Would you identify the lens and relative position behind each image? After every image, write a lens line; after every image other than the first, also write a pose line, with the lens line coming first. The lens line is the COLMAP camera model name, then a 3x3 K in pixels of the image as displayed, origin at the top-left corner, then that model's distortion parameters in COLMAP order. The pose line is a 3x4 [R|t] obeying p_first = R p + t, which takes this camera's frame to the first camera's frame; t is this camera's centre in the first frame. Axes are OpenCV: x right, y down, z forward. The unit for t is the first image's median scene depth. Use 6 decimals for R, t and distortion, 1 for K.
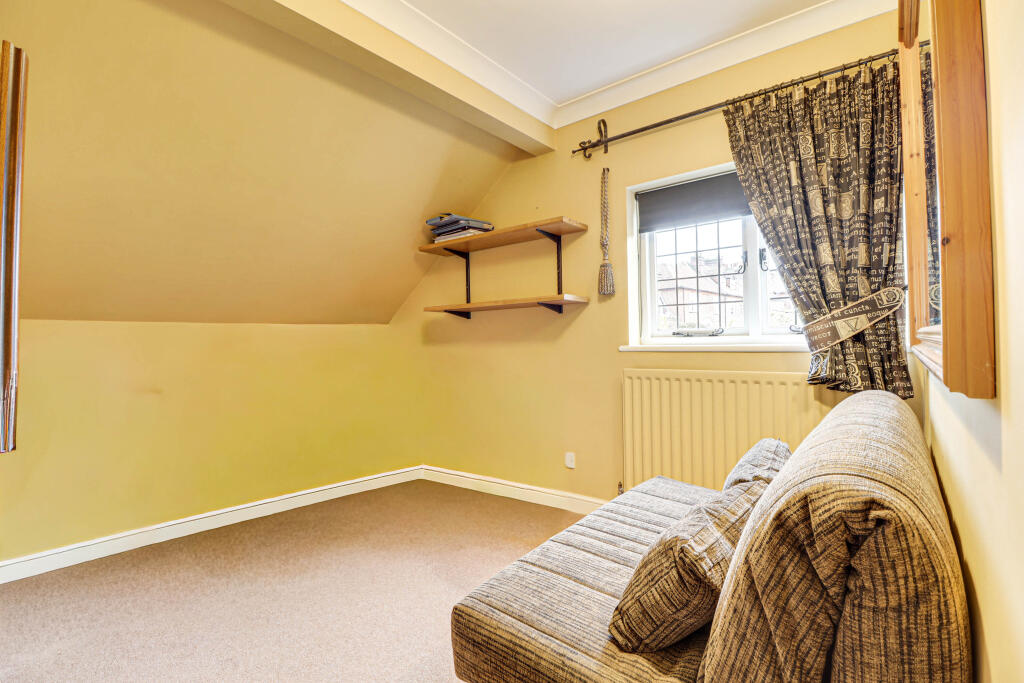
lens RADIAL K [[499.2, 0, 517.4], [0, 499.2, 347.1], [0, 0, 1]] dist [-0.017686, -0.009082]
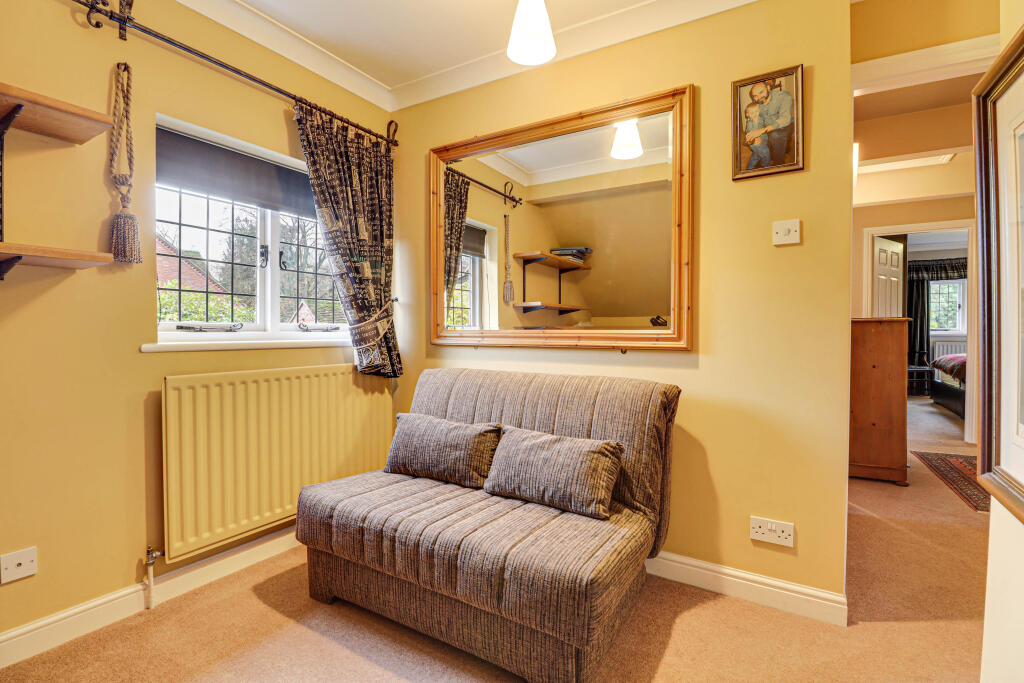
lens RADIAL K [[499.2, 0, 517.4], [0, 499.2, 347.1], [0, 0, 1]] dist [-0.017686, -0.009082]
pose [[-0.206061, -0.007206, 0.978513, -0.701362], [0.017231, 0.999791, 0.010991, 0.005104], [-0.978388, 0.019126, -0.205893, 0.847395]]
